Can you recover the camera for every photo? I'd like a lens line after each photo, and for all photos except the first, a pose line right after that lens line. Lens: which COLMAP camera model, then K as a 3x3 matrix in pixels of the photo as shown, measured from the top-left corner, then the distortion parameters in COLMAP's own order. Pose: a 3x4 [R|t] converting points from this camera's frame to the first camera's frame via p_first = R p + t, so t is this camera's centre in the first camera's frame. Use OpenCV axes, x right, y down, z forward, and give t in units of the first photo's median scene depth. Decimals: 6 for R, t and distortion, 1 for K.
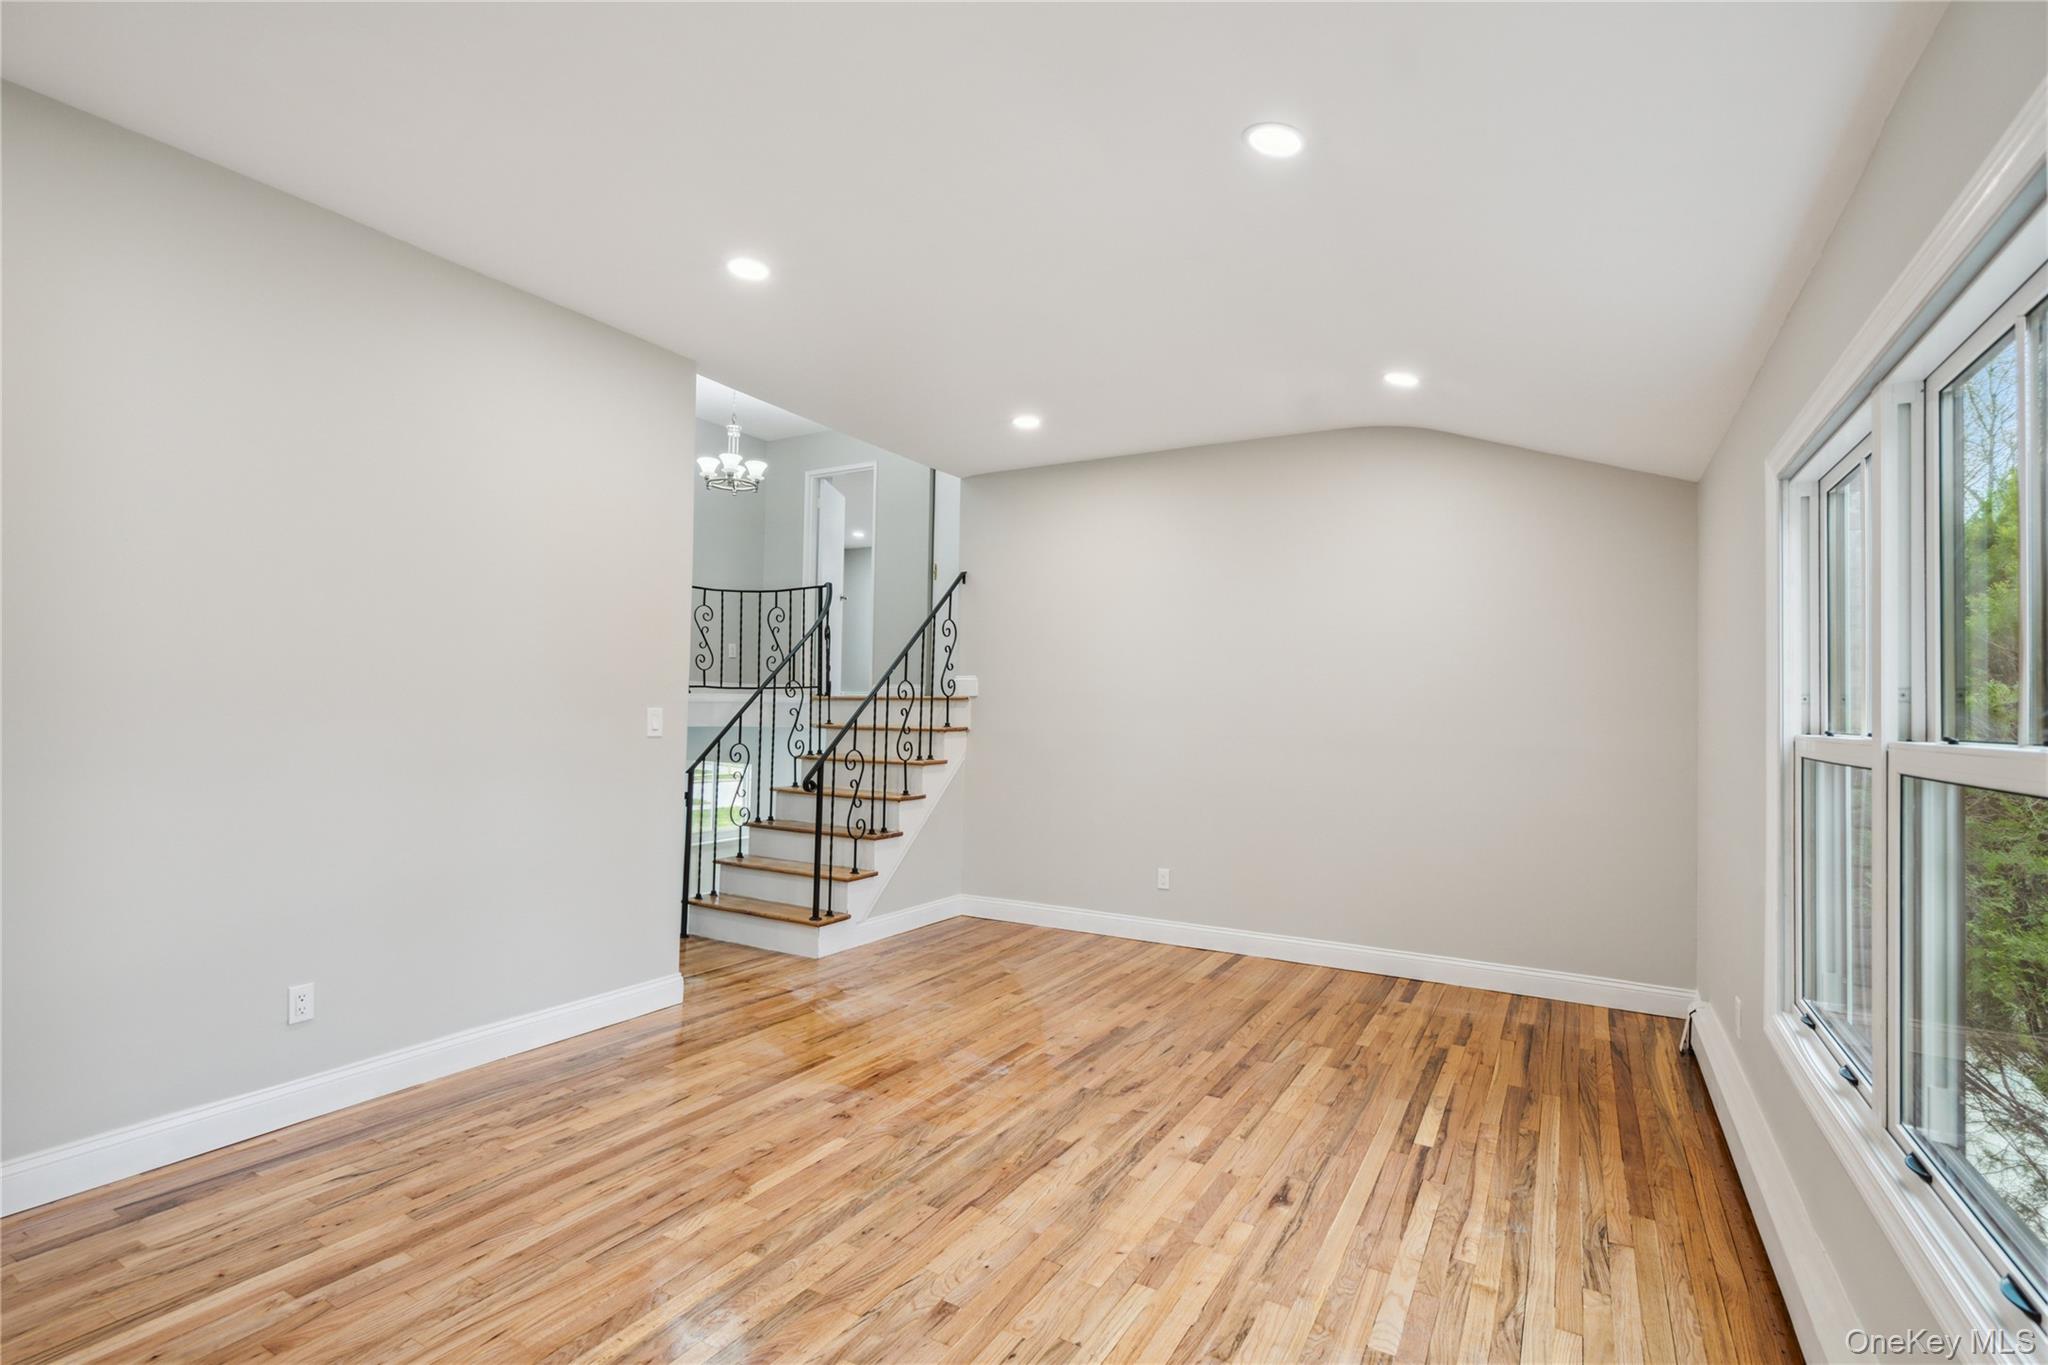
lens RADIAL K [[946.9, 0, 1015.3], [0, 946.9, 693.0], [0, 0, 1]] dist [-0.000361, 0.000174]
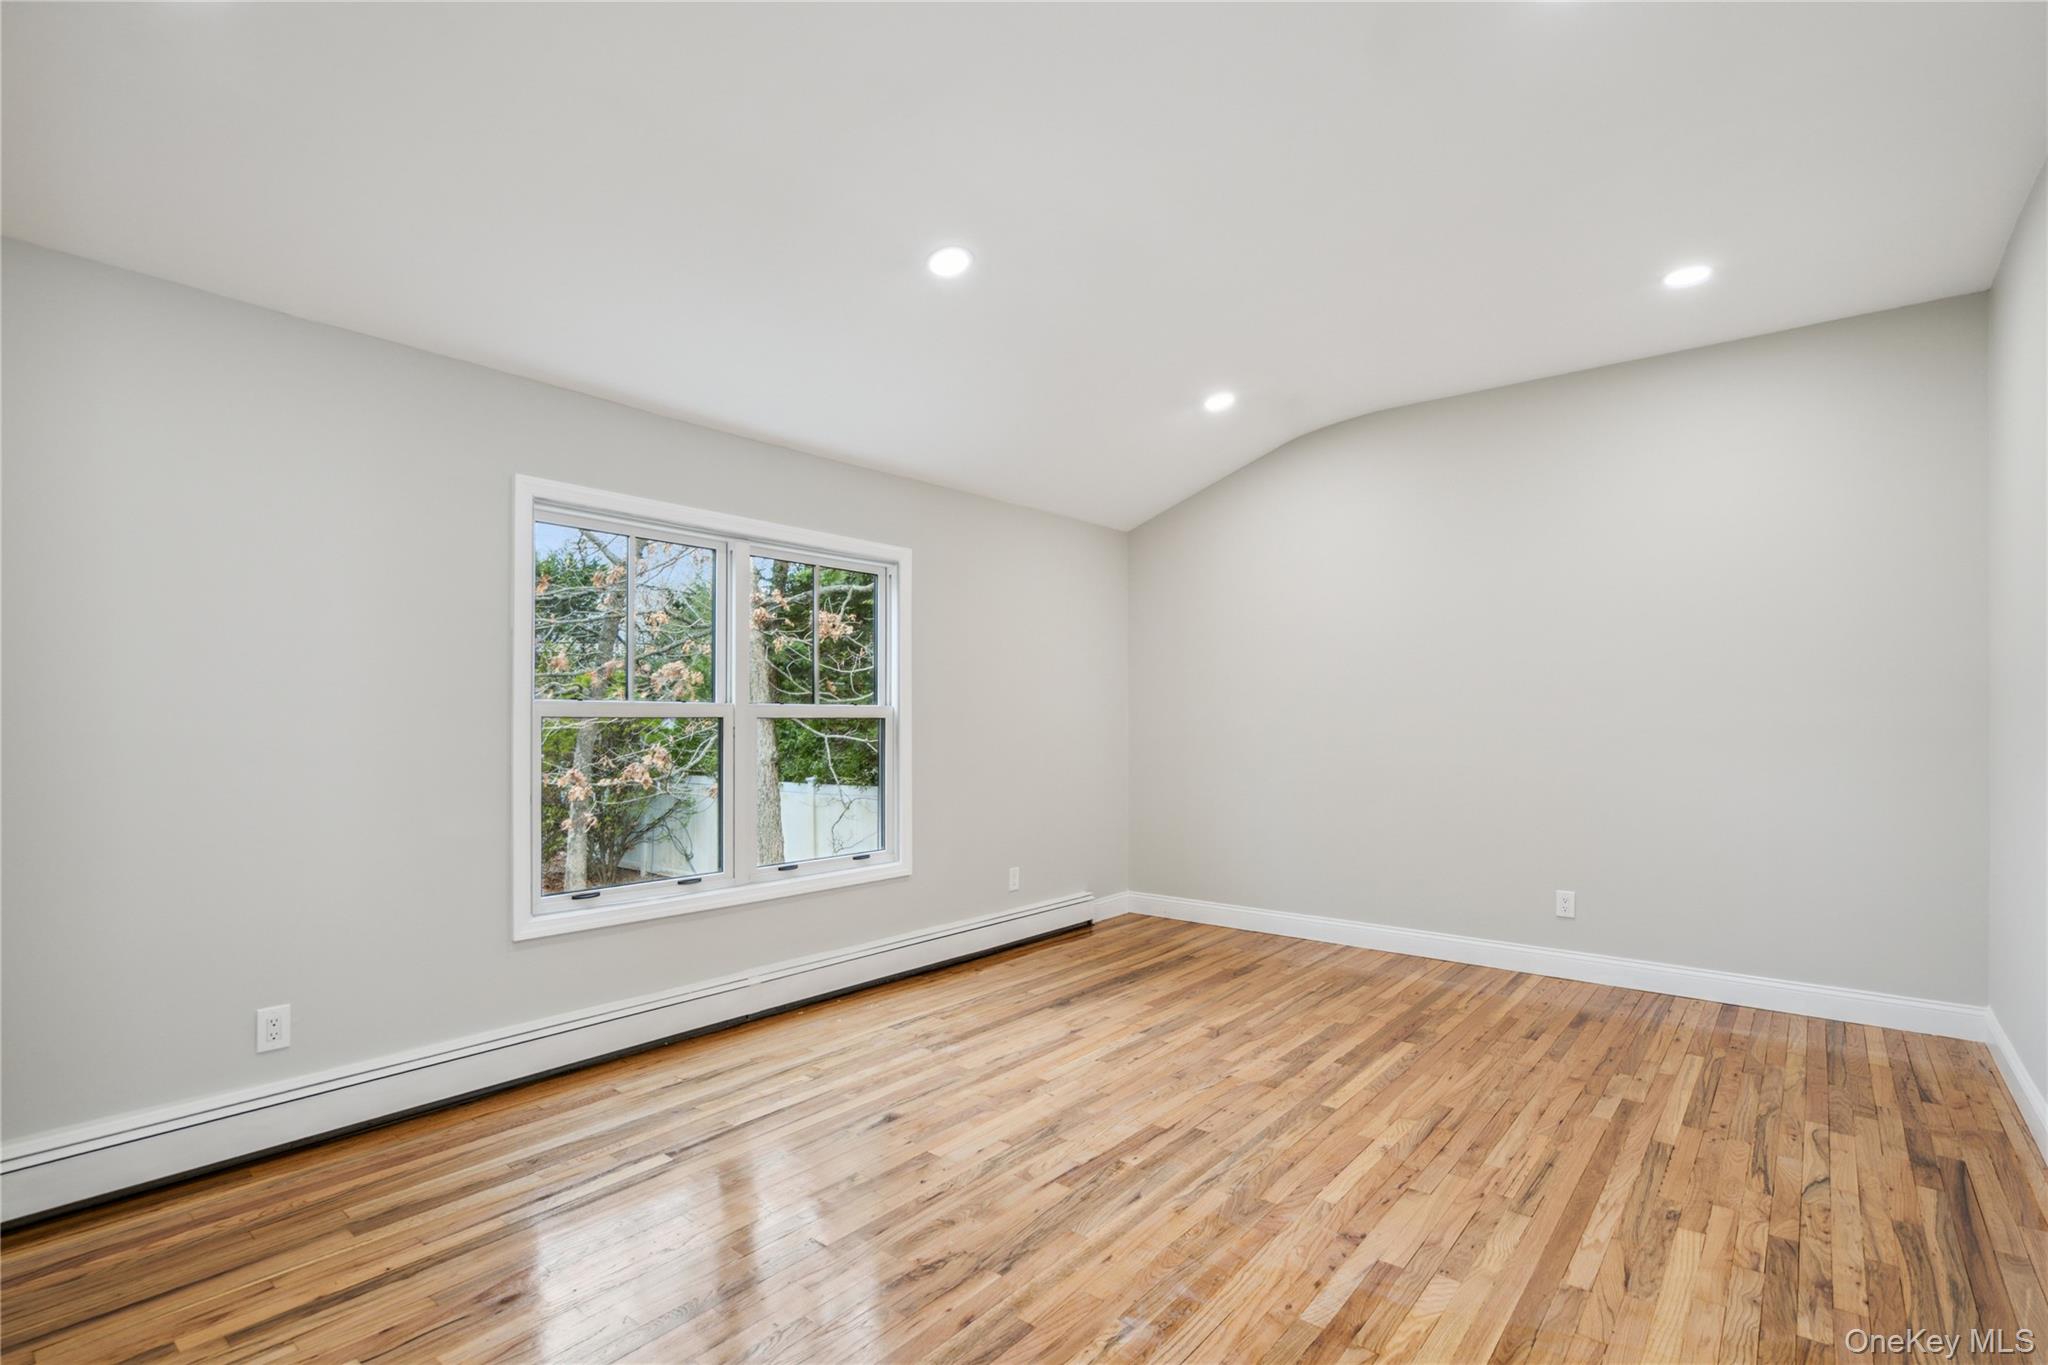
lens RADIAL K [[985.9, 0, 1023.5], [0, 985.9, 714.0], [0, 0, 1]] dist [-0.014741, -0.000078]
pose [[-0.988772, -0.017020, 0.148458, -0.037500], [-0.020529, 0.999544, -0.022136, 0.066948], [-0.148013, -0.024936, -0.988671, 1.872954]]
